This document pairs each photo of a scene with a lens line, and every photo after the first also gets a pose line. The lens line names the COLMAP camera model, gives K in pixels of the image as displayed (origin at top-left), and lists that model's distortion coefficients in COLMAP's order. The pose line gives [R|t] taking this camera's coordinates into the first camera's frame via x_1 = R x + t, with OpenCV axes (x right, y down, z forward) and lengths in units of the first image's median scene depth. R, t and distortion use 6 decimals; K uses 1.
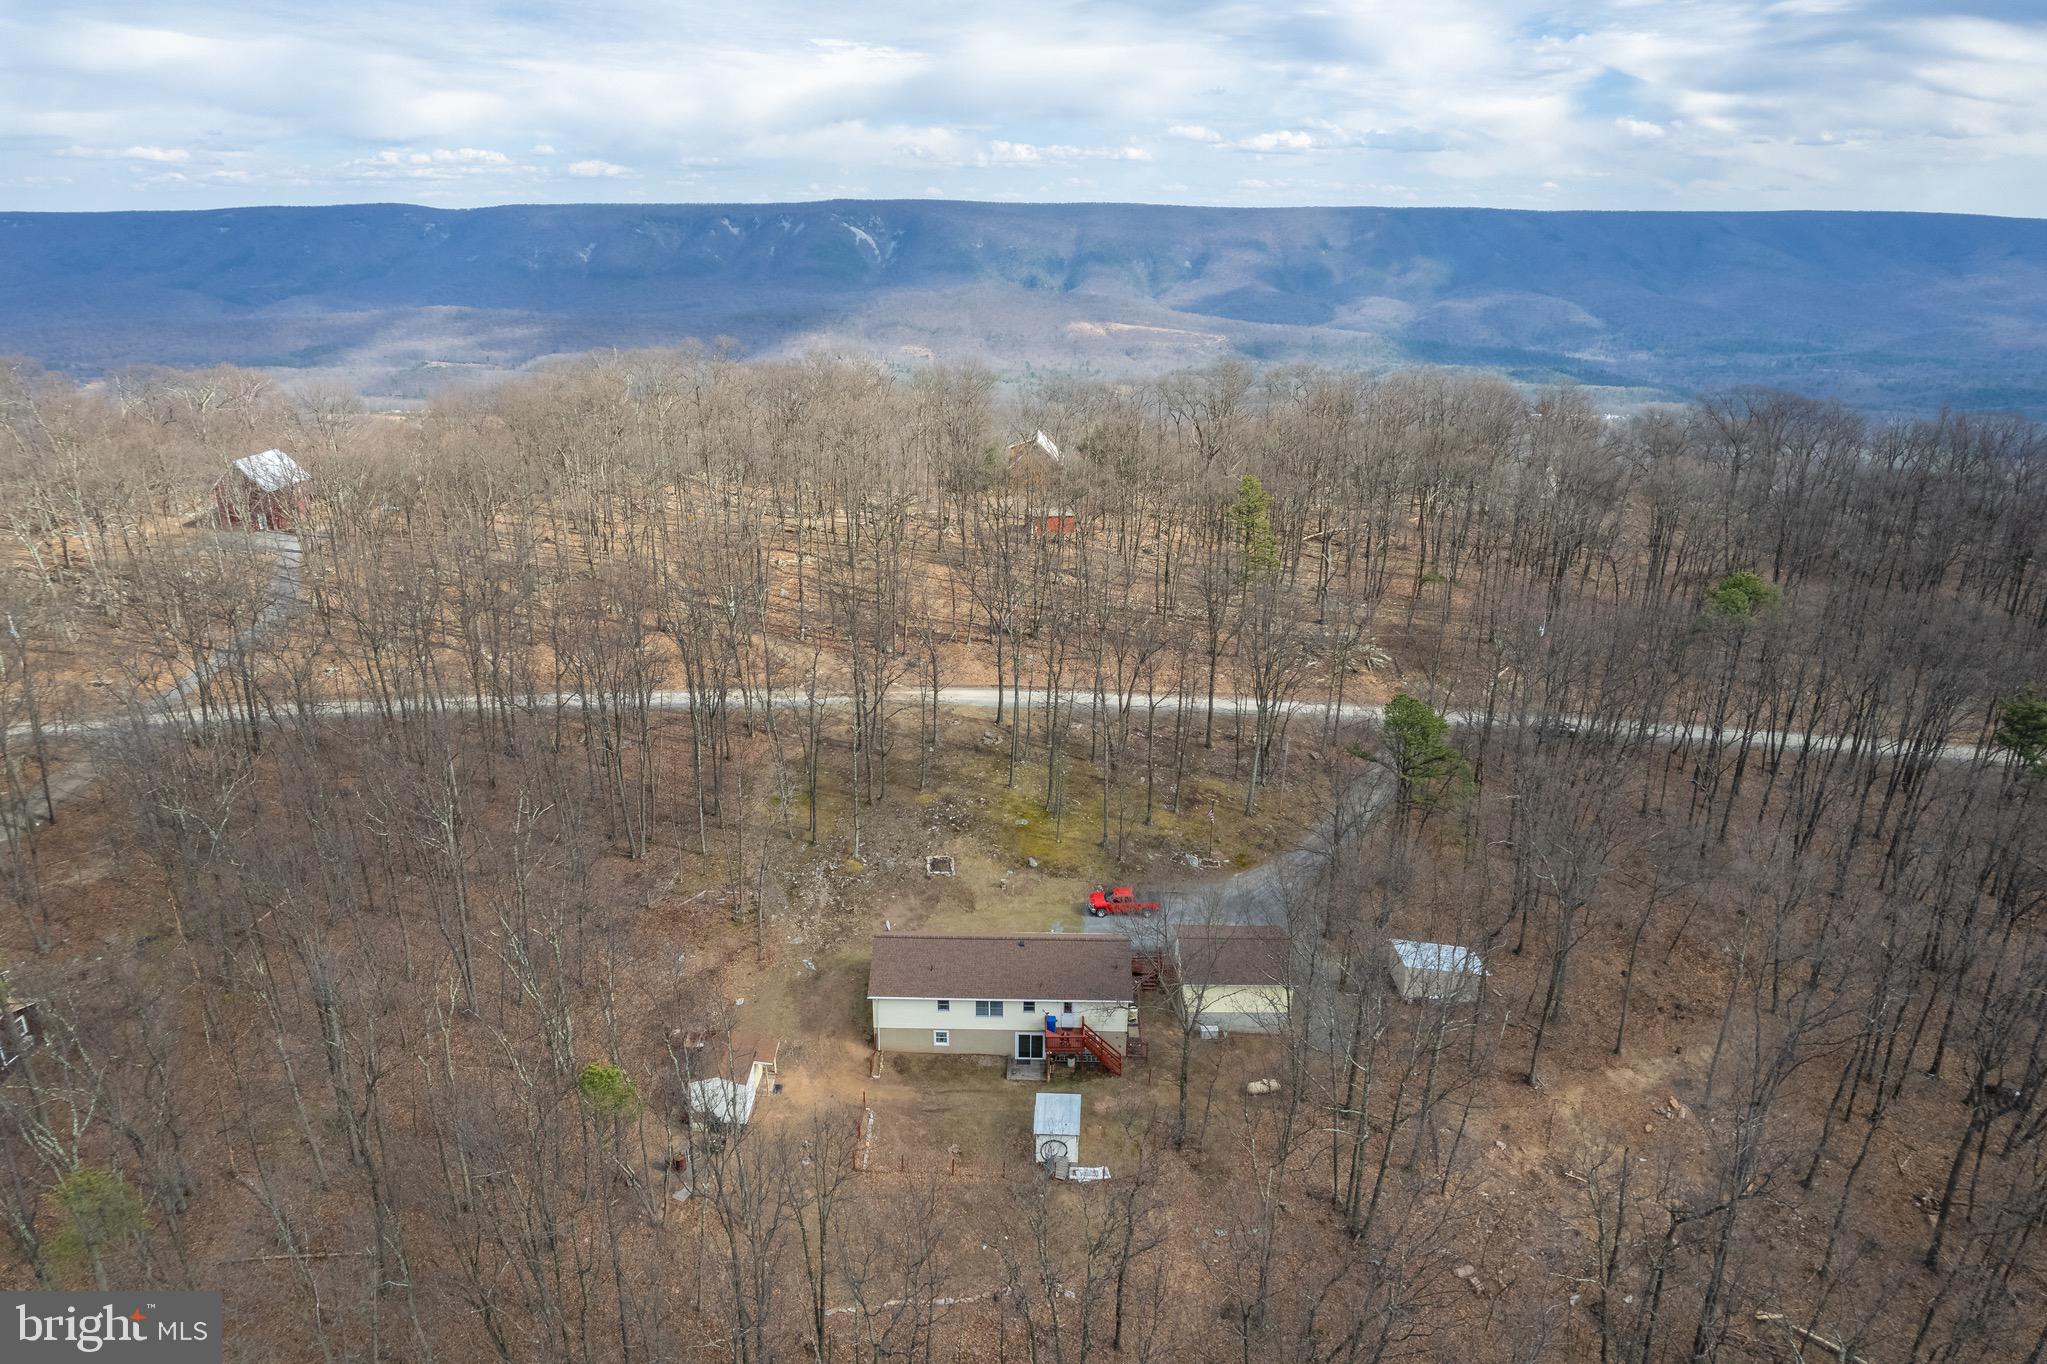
lens RADIAL K [[1359.8, 0, 1033.5], [0, 1359.8, 685.3], [0, 0, 1]] dist [-0.055887, 0.081692]
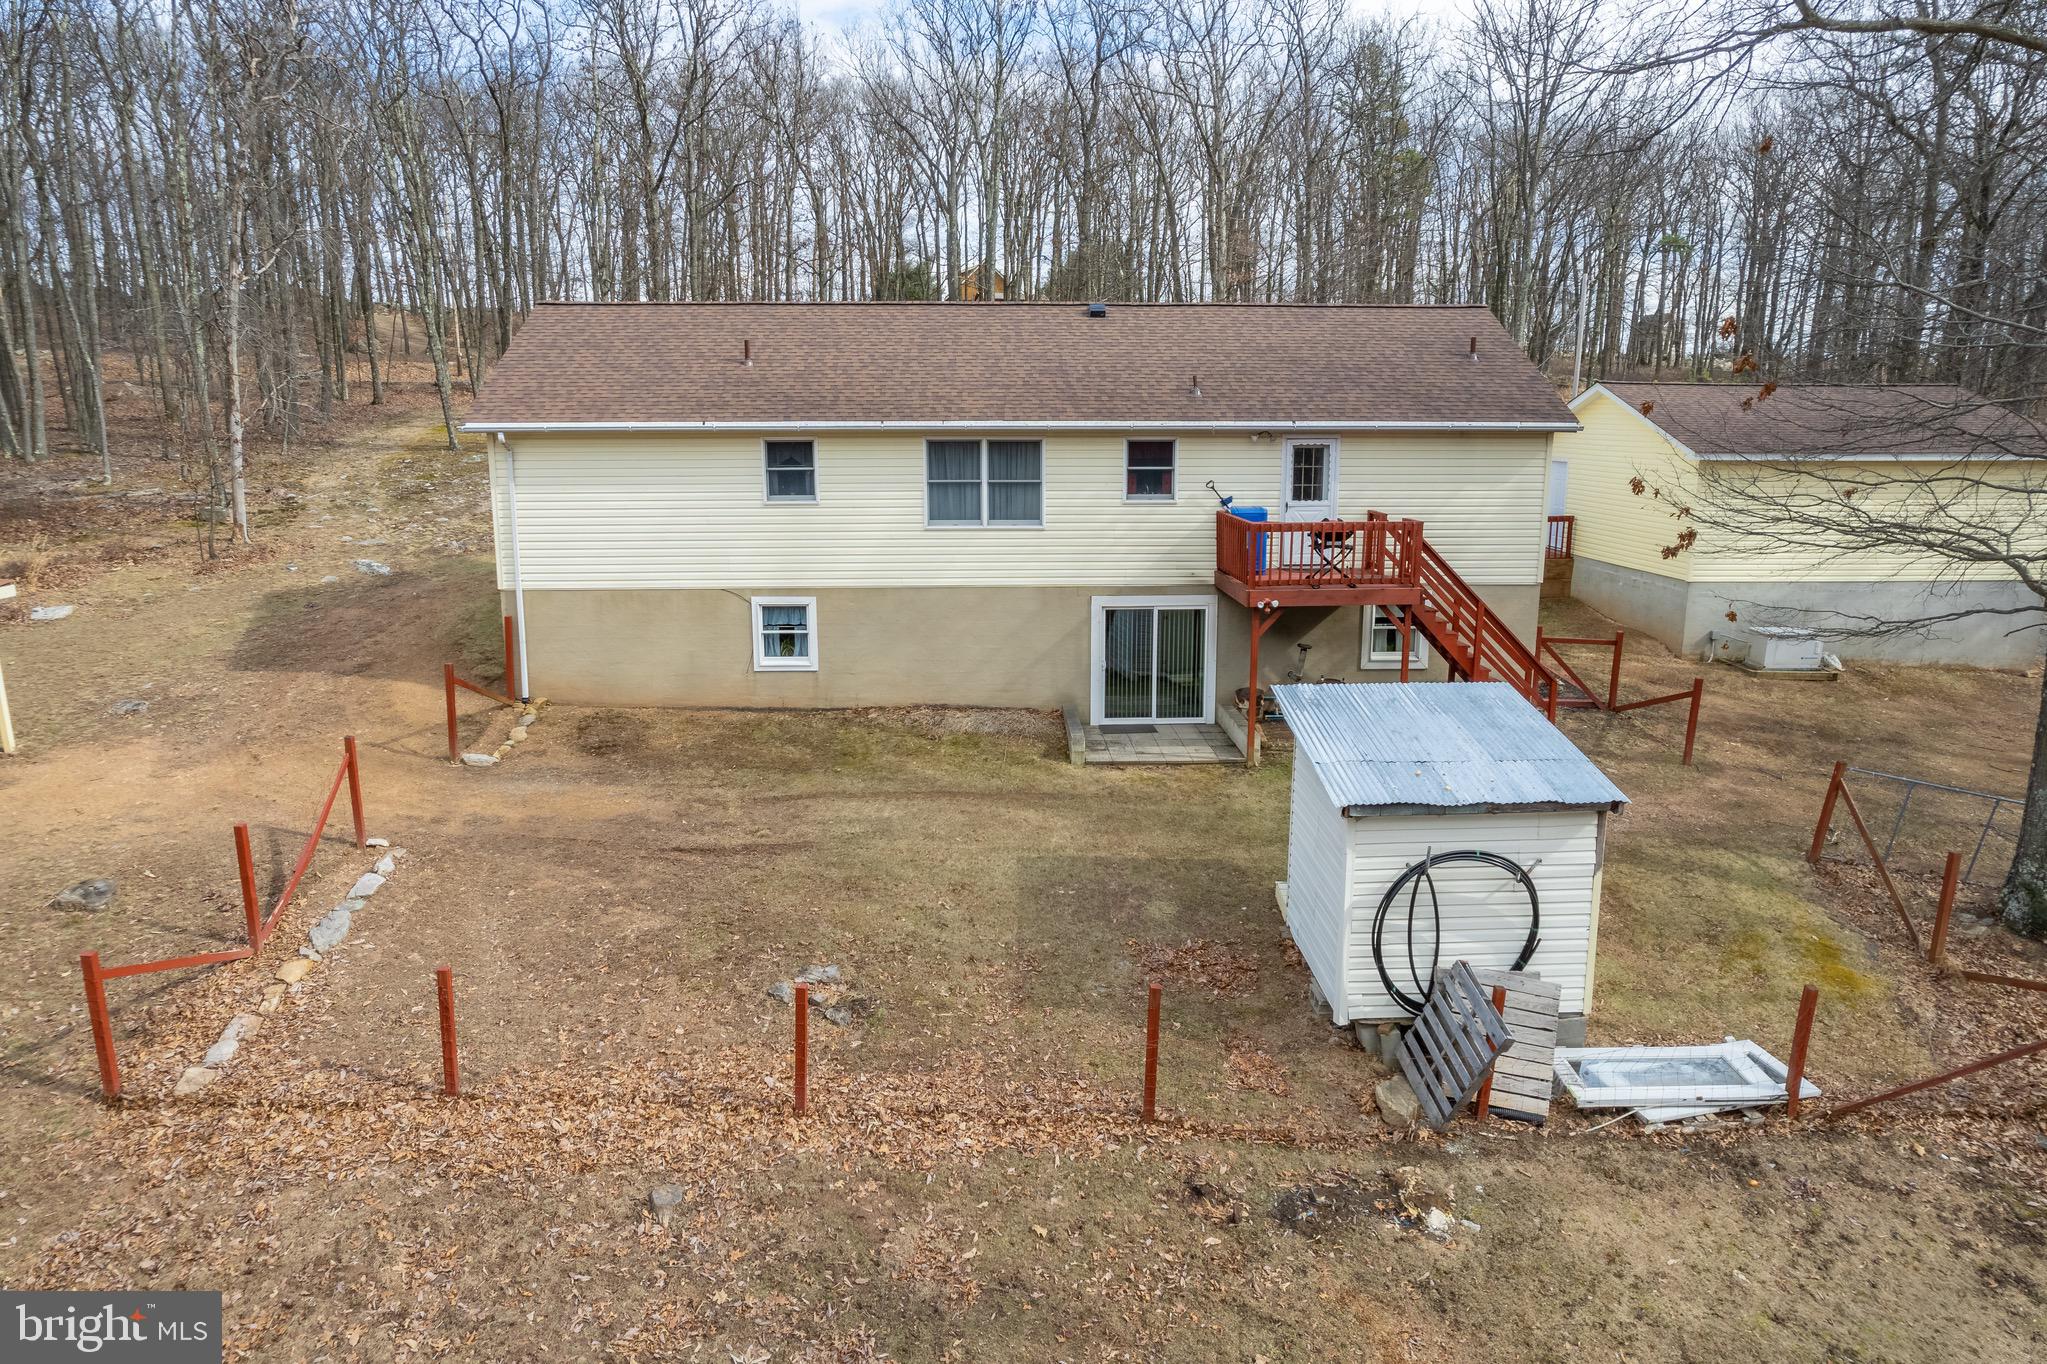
lens RADIAL K [[1359.8, 0, 1033.5], [0, 1359.8, 685.3], [0, 0, 1]] dist [-0.055887, 0.081692]
pose [[0.998184, -0.020609, 0.056612, -0.038288], [0.028419, 0.989628, -0.140816, 0.307303], [-0.053122, 0.142169, 0.988416, 0.769495]]
